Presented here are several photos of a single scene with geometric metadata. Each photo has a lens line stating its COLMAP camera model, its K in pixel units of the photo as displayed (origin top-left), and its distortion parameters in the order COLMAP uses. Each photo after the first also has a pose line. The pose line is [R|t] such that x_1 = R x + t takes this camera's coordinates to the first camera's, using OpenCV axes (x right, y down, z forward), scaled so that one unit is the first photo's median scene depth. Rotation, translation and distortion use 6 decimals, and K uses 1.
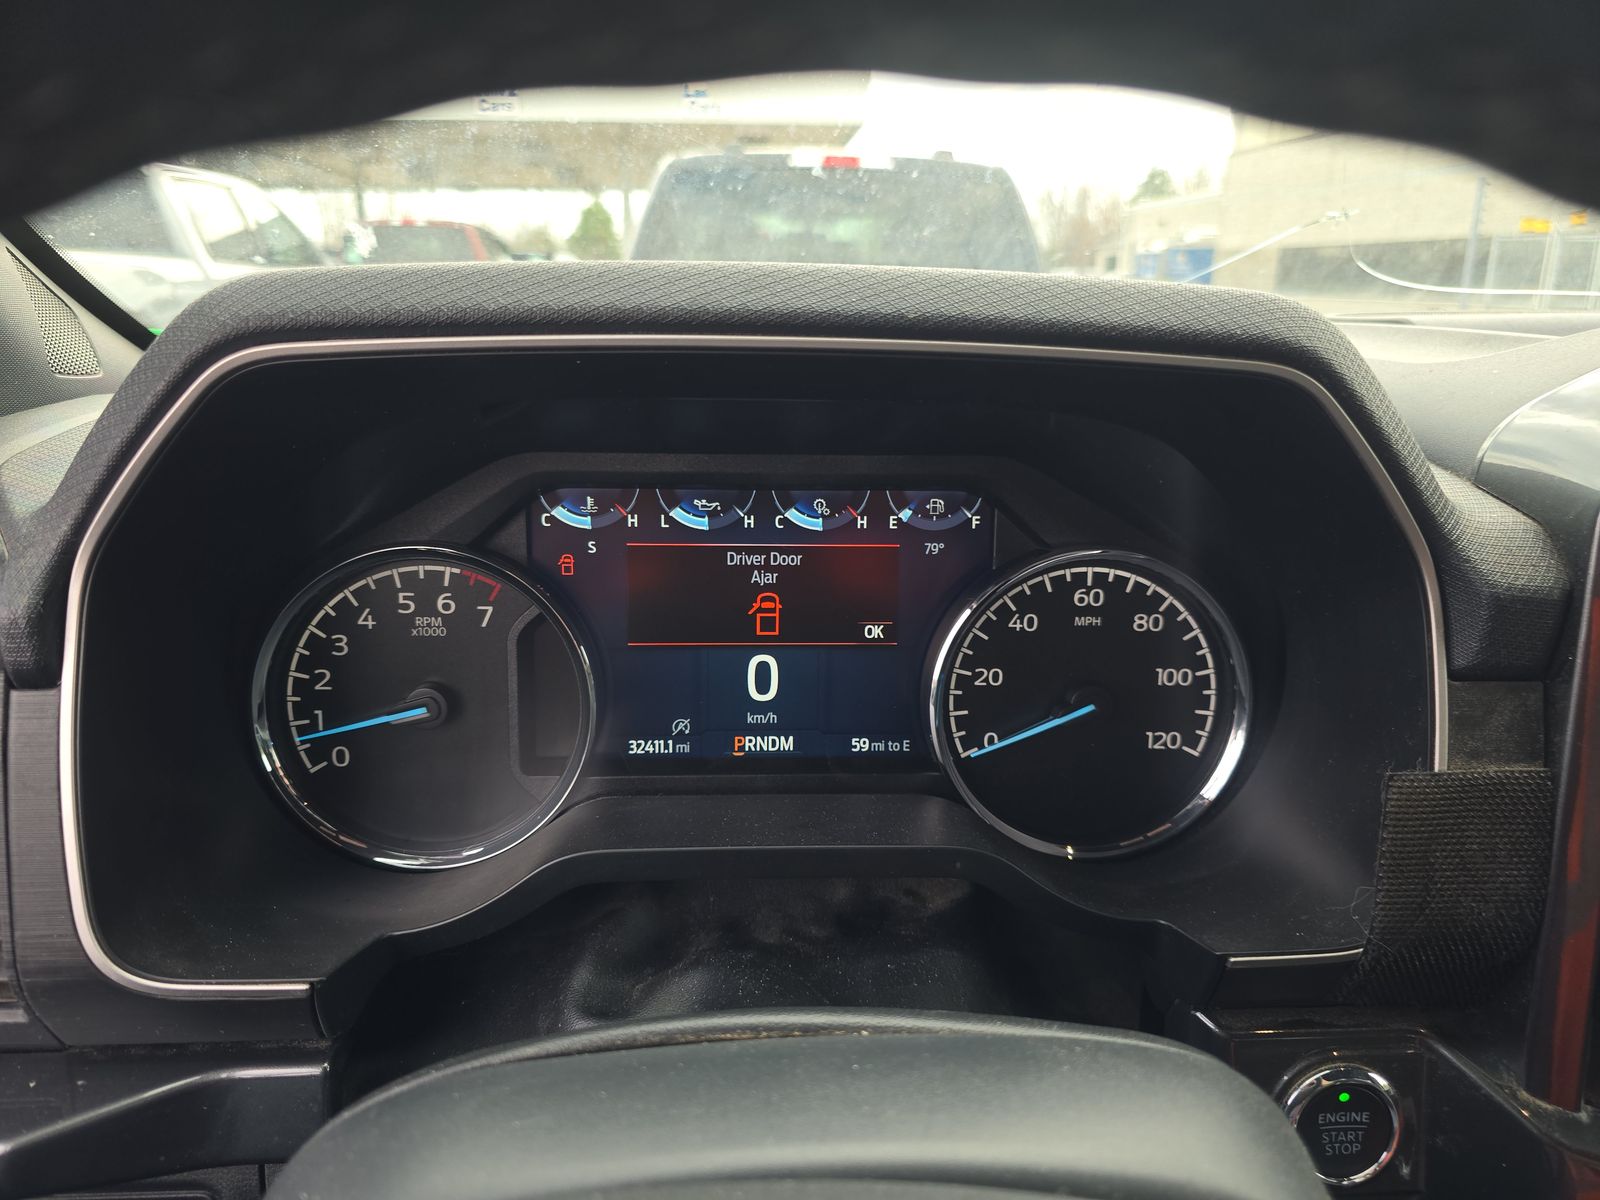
lens RADIAL K [[1137.6, 0, 810.7], [0, 1137.6, 607.2], [0, 0, 1]] dist [0.049665, -0.061212]
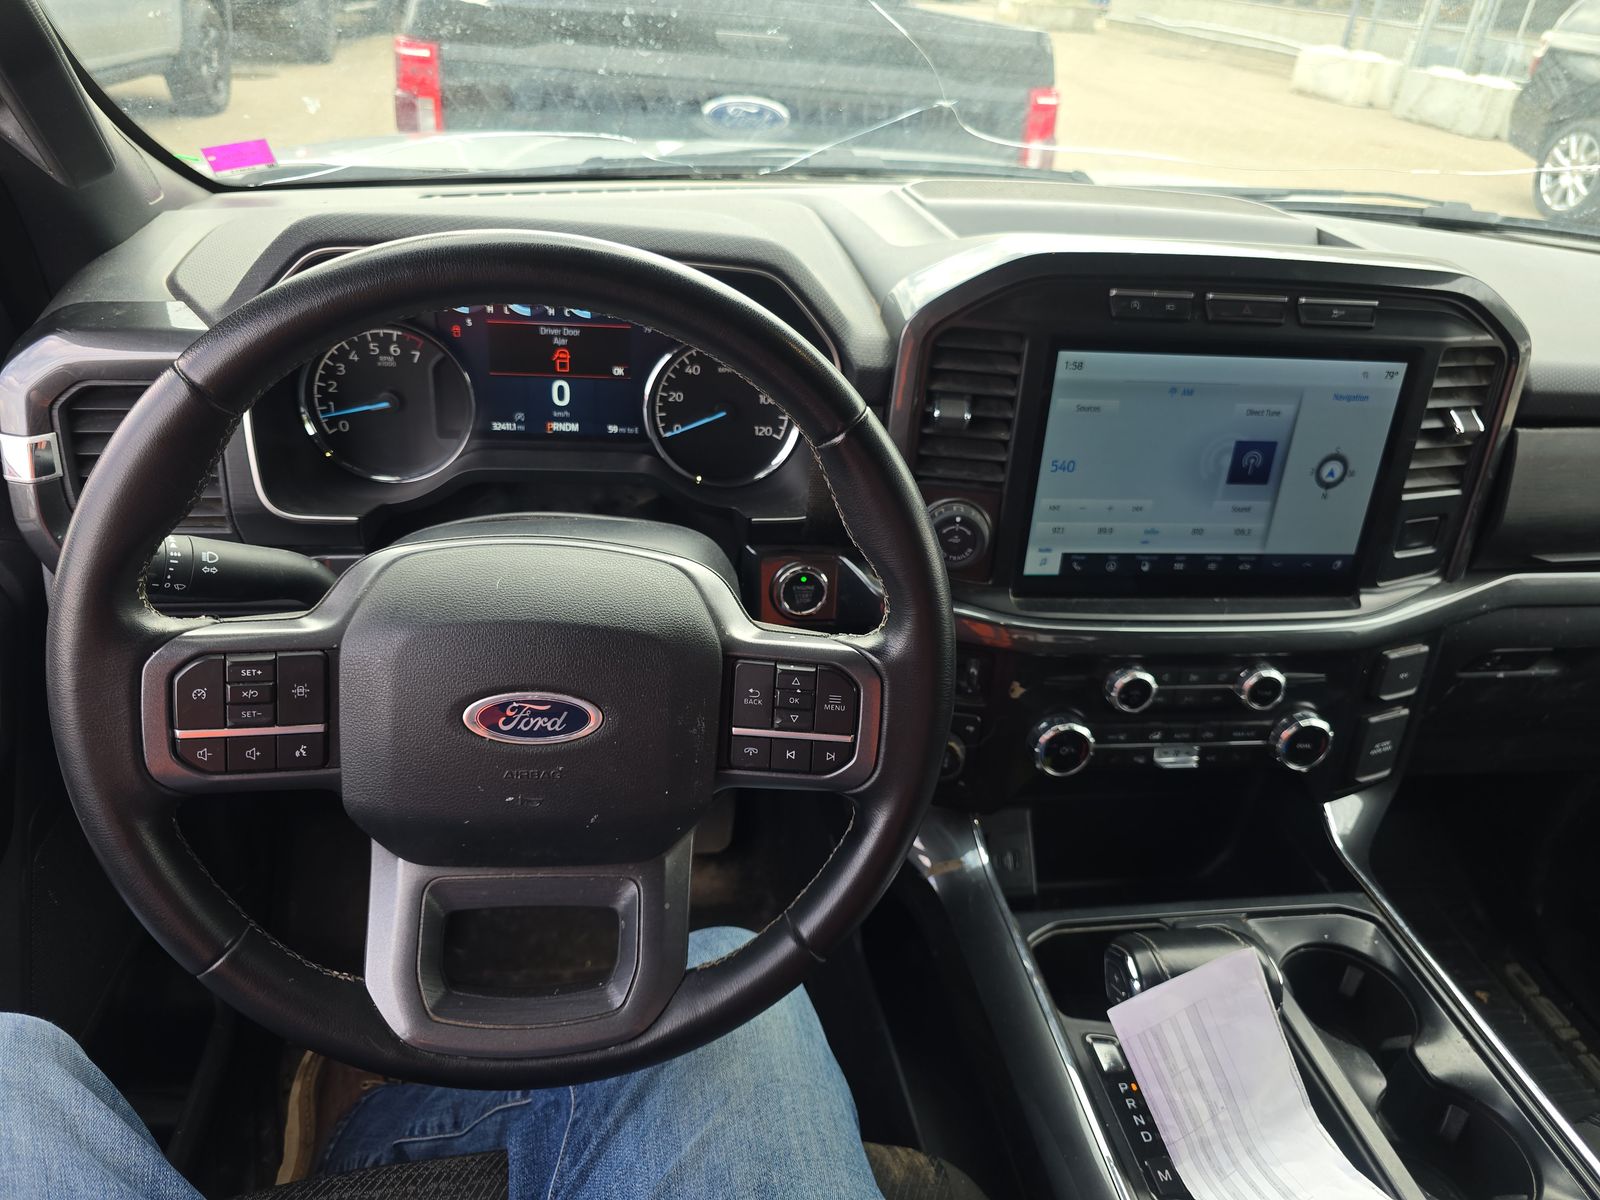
lens RADIAL K [[1137.6, 0, 810.7], [0, 1137.6, 607.2], [0, 0, 1]] dist [0.049665, -0.061212]
pose [[0.994206, 0.010927, 0.106939, 0.183723], [-0.037604, 0.967317, 0.250767, -0.093241], [-0.100703, -0.253335, 0.962123, -1.059841]]
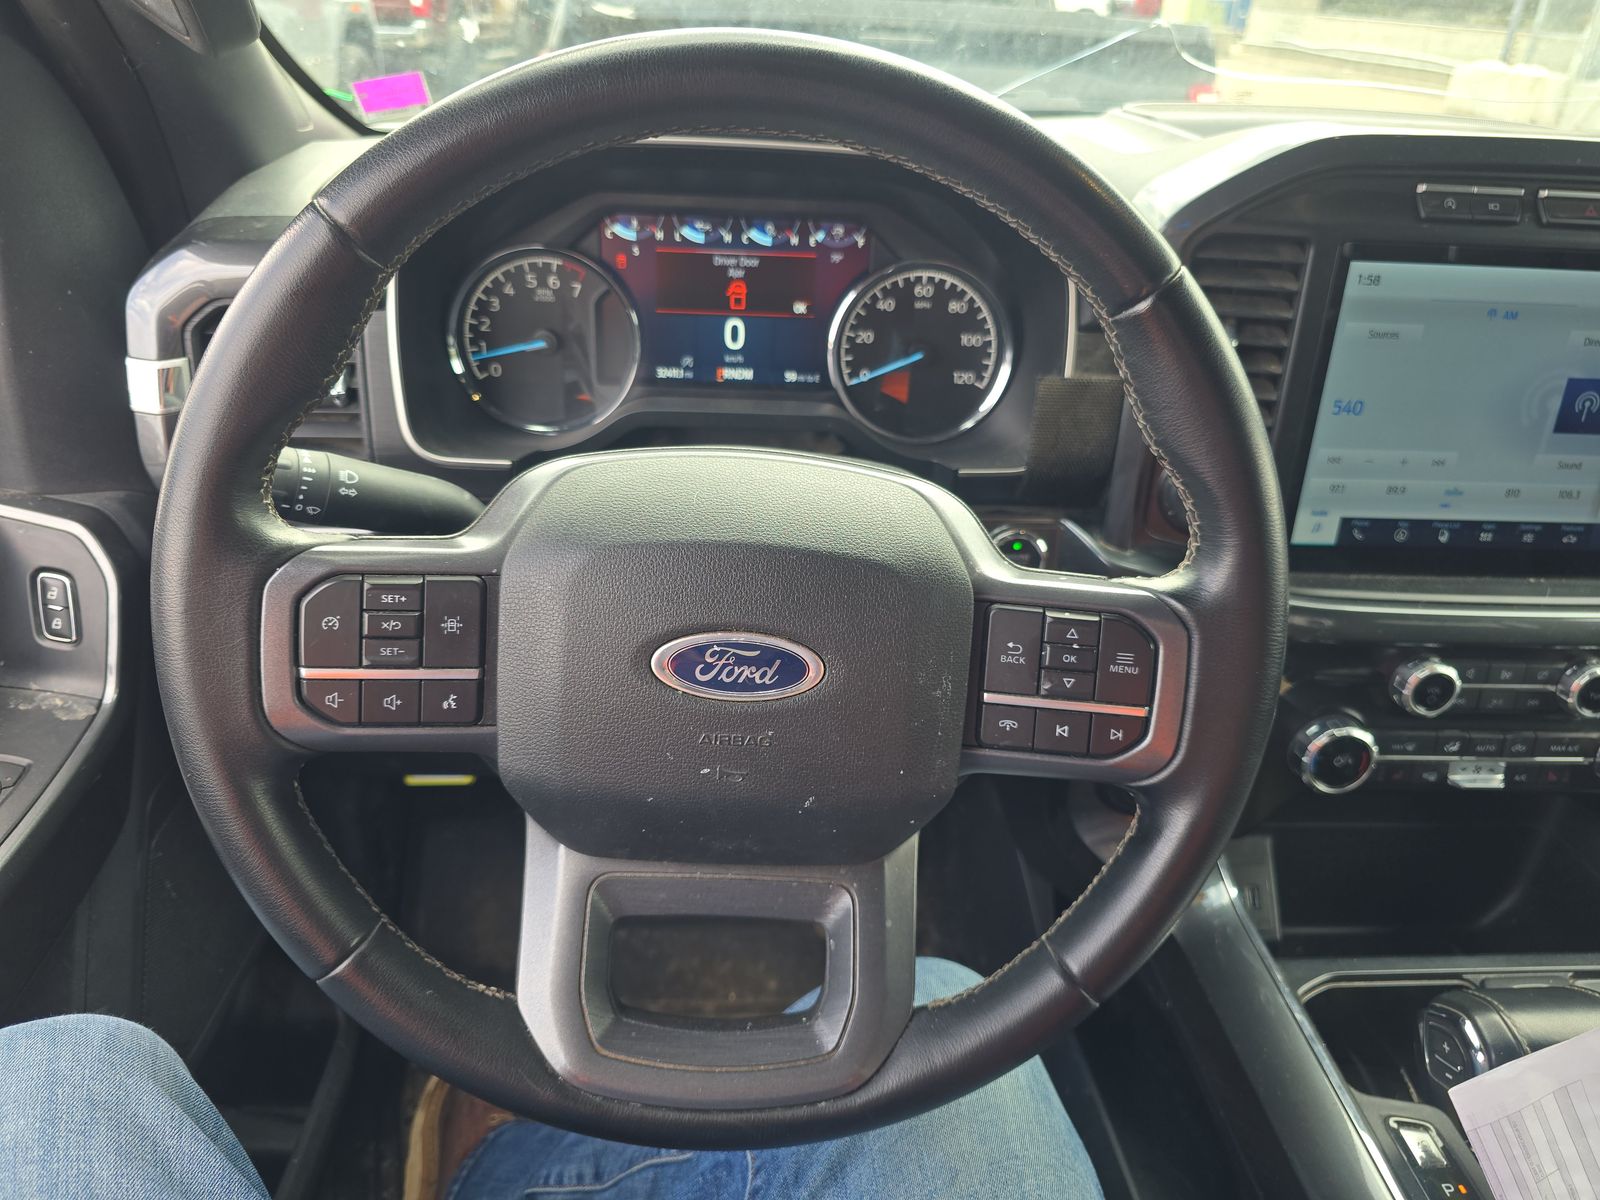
lens RADIAL K [[1139.8, 0, 799.1], [0, 1139.8, 606.0], [0, 0, 1]] dist [0.035765, -0.058738]
pose [[0.999535, 0.030439, 0.001705, 0.066526], [-0.030071, 0.975150, 0.219495, 0.082980], [0.005018, -0.219445, 0.975612, -0.791485]]
